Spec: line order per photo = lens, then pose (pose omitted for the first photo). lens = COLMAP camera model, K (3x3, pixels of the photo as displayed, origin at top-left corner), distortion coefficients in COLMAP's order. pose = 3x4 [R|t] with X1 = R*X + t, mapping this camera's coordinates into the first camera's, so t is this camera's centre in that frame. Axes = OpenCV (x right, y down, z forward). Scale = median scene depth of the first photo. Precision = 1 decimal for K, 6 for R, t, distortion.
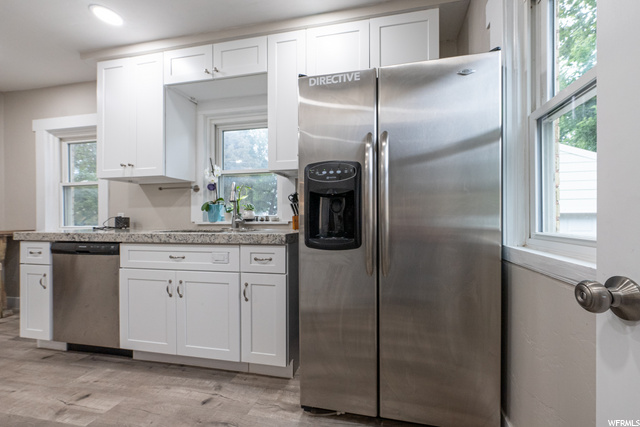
lens RADIAL K [[222.4, 0, 356.8], [0, 222.4, 217.8], [0, 0, 1]] dist [0.000711, 0.000097]
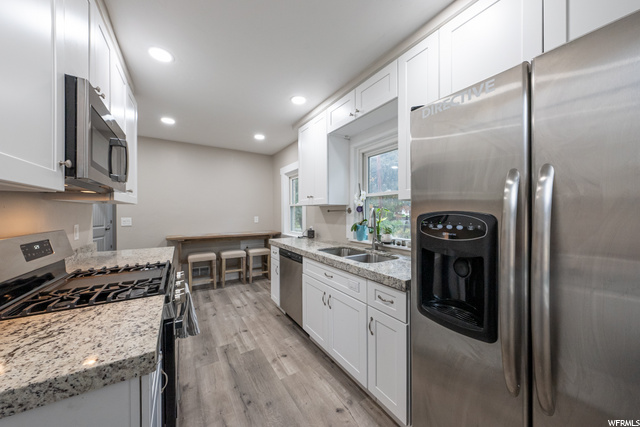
lens RADIAL K [[225.5, 0, 325.2], [0, 225.5, 213.1], [0, 0, 1]] dist [-0.000478, -0.000103]
pose [[0.676210, 0.005293, -0.736689, 0.100317], [0.000708, 0.999969, 0.007834, -0.158274], [0.736708, -0.005819, 0.676186, 0.108988]]
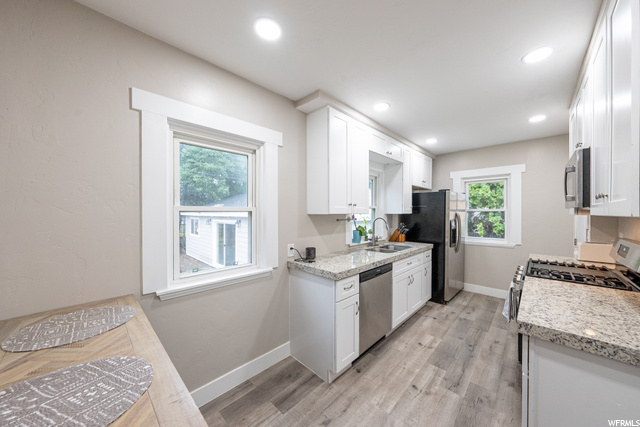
lens RADIAL K [[233.8, 0, 320.0], [0, 233.8, 213.5], [0, 0, 1]] dist [-0.000991, -0.000101]
pose [[0.547342, -0.000308, 0.836909, -2.465807], [-0.003551, 0.999990, 0.002691, -0.209449], [-0.836901, -0.004445, 0.547336, 0.479063]]
